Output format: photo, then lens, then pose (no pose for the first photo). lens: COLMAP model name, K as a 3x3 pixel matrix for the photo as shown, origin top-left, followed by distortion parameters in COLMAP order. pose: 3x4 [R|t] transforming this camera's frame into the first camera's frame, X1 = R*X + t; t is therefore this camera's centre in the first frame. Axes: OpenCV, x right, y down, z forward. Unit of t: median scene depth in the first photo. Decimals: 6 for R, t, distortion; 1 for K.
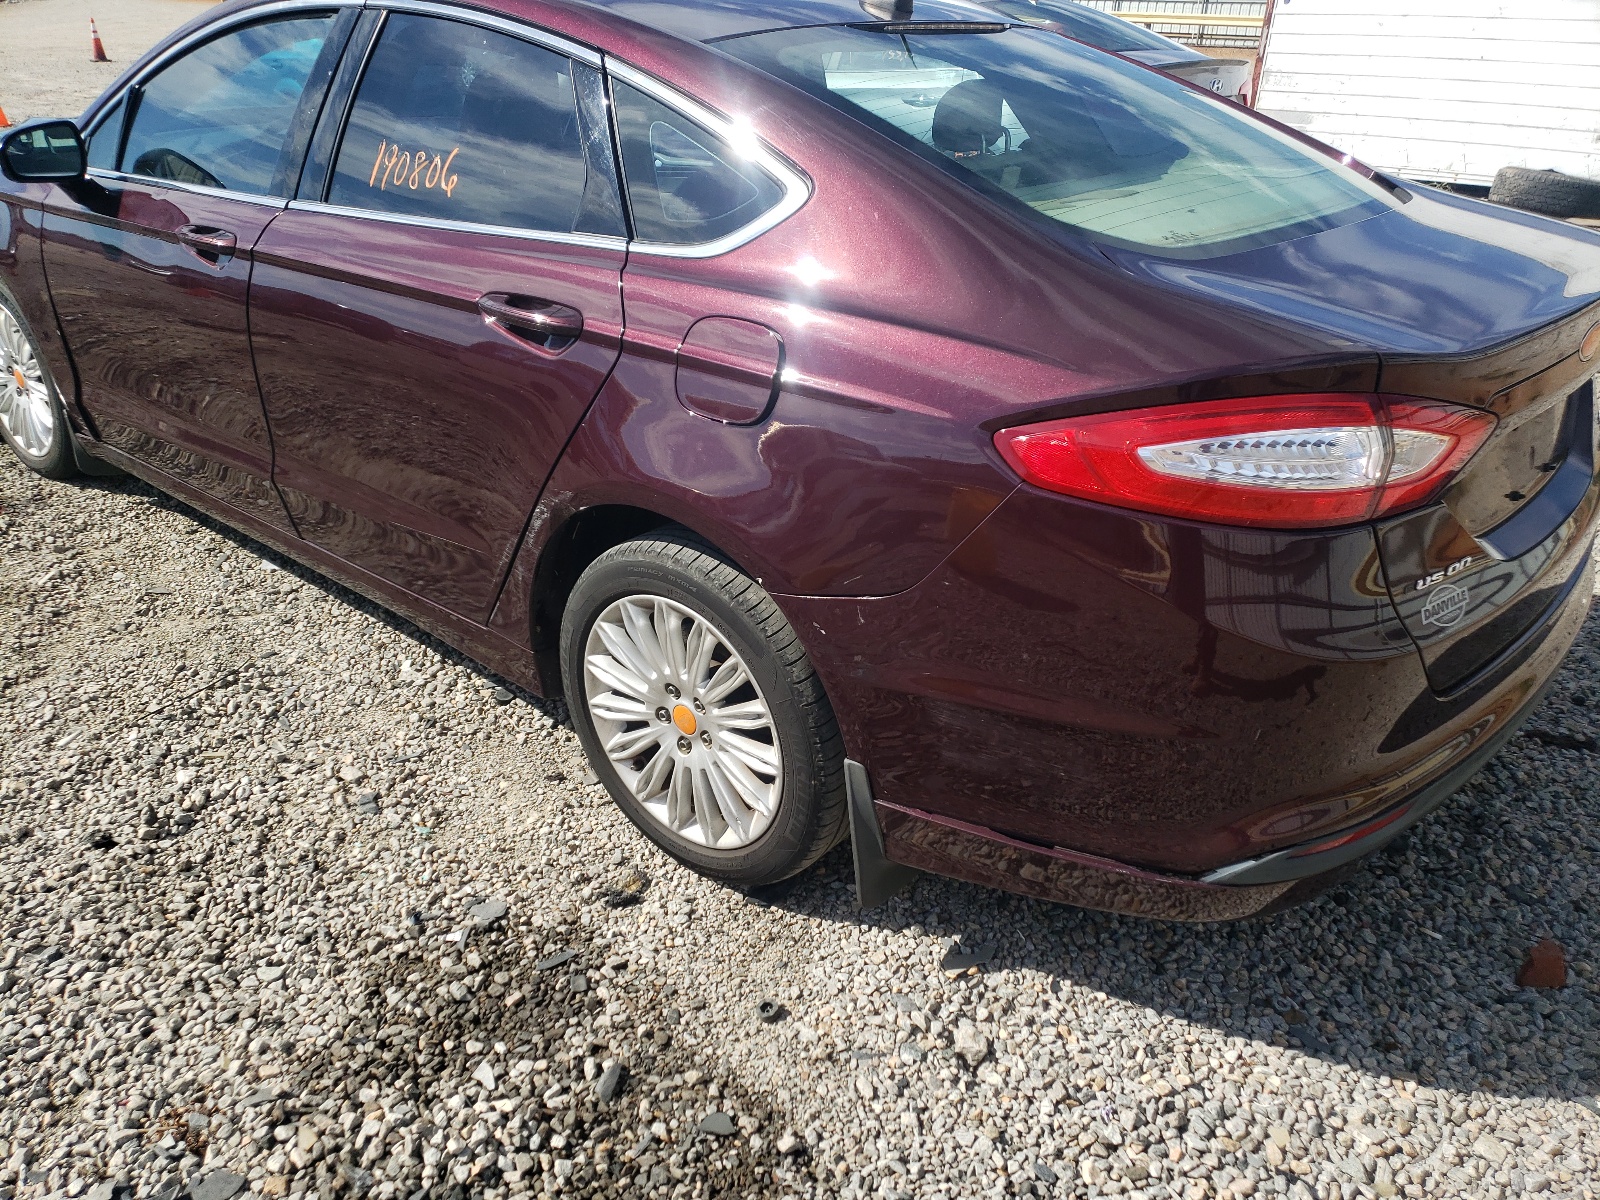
lens RADIAL K [[1220.6, 0, 800.6], [0, 1220.6, 610.8], [0, 0, 1]] dist [0.042707, -0.015090]
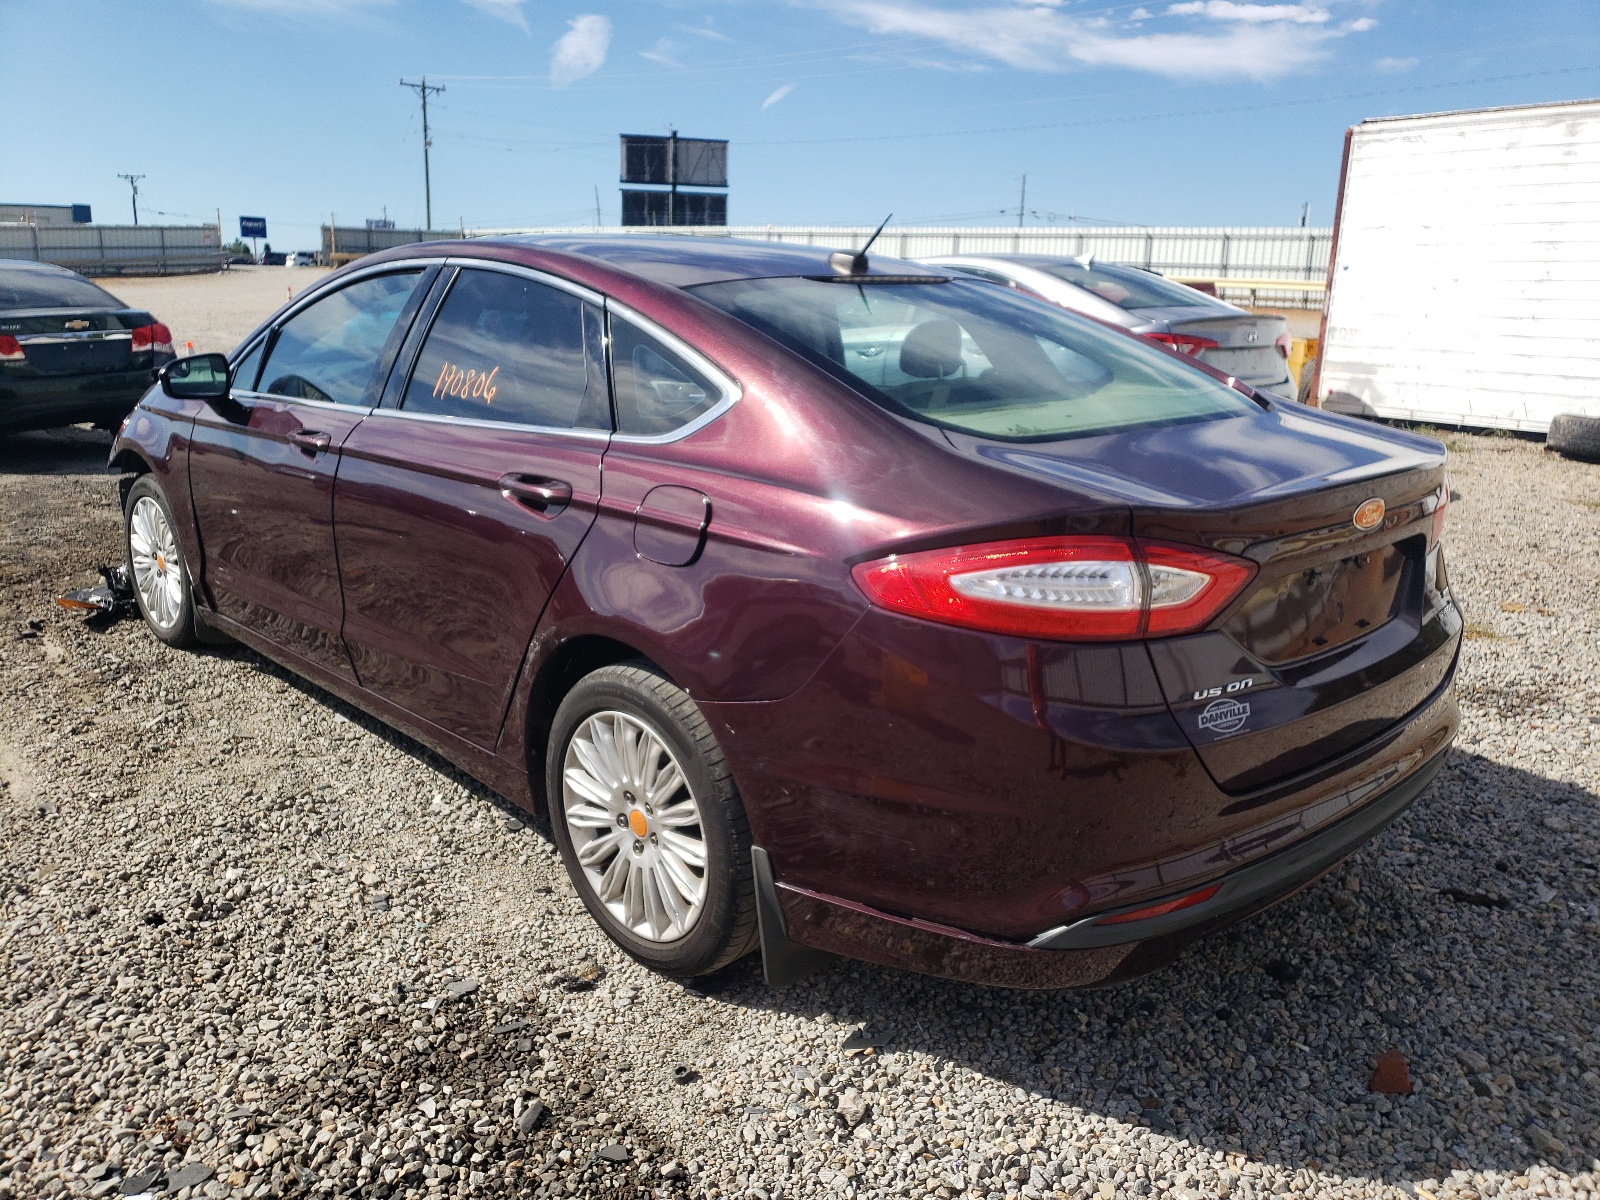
lens RADIAL K [[1200.1, 0, 805.7], [0, 1200.1, 590.1], [0, 0, 1]] dist [0.019816, 0.011119]
pose [[0.996871, 0.018781, -0.076788, 0.156179], [-0.033568, 0.980010, -0.196096, 0.094758], [0.071570, 0.198060, 0.977574, -0.167615]]
